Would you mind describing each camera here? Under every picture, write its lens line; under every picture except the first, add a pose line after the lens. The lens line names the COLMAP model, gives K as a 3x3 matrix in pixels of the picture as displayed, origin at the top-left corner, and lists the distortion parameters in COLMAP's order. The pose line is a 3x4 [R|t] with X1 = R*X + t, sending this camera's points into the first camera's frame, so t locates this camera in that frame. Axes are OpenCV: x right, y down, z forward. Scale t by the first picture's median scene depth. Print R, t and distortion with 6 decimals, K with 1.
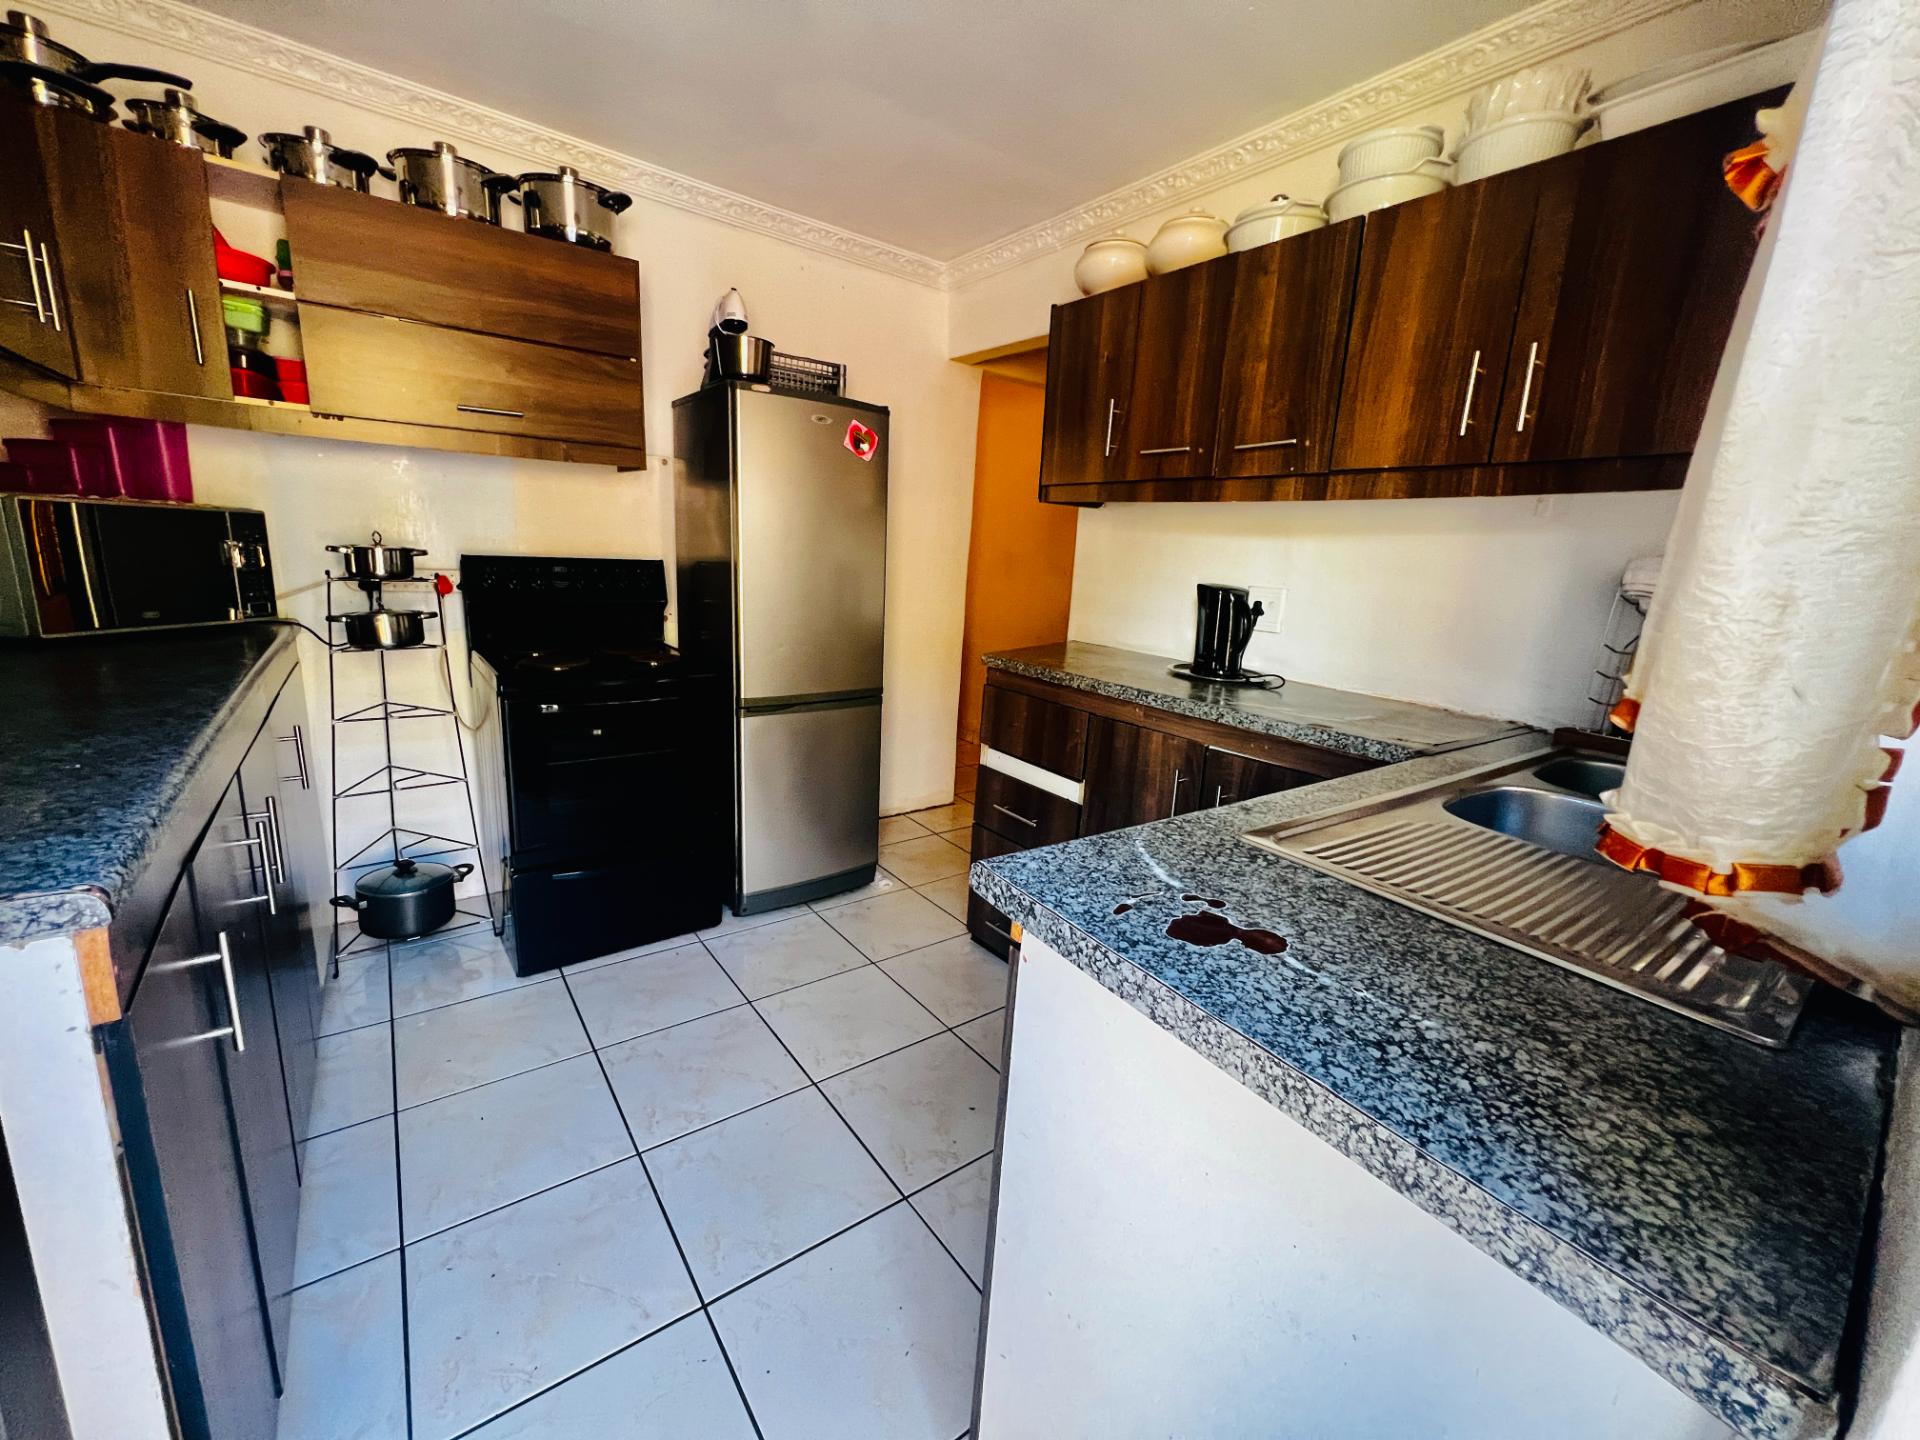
lens RADIAL K [[767.4, 0, 957.5], [0, 767.4, 720.1], [0, 0, 1]] dist [-0.003431, 0.000746]
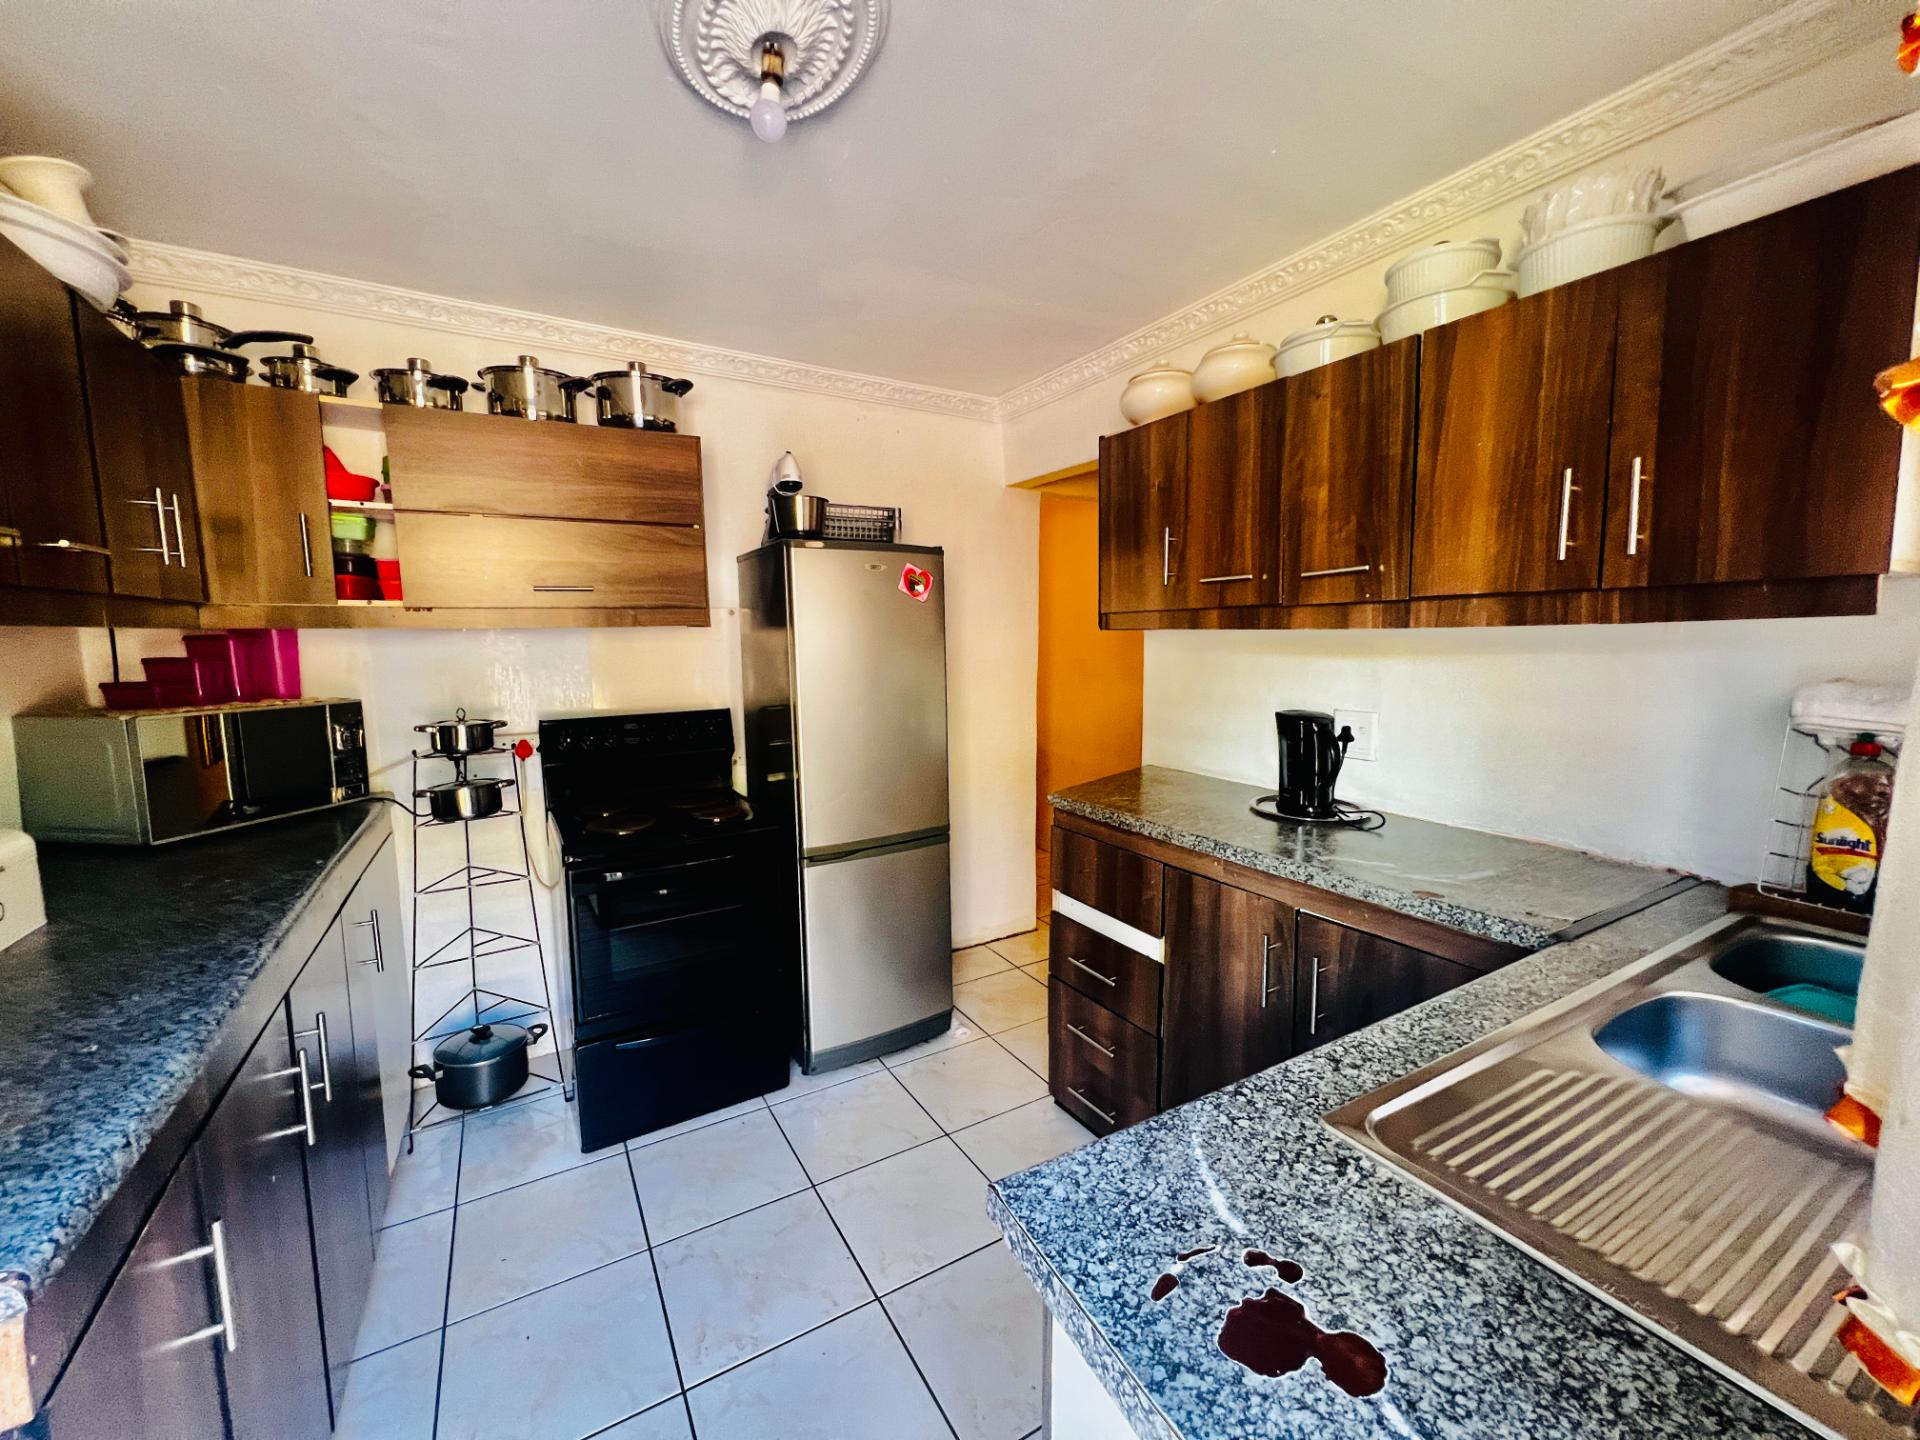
lens RADIAL K [[767.4, 0, 957.5], [0, 767.4, 720.1], [0, 0, 1]] dist [-0.003431, 0.000746]
pose [[0.991732, -0.054022, -0.116403, 0.042833], [0.040795, 0.992738, -0.113164, -0.085114], [0.121671, 0.107480, 0.986734, 0.044692]]
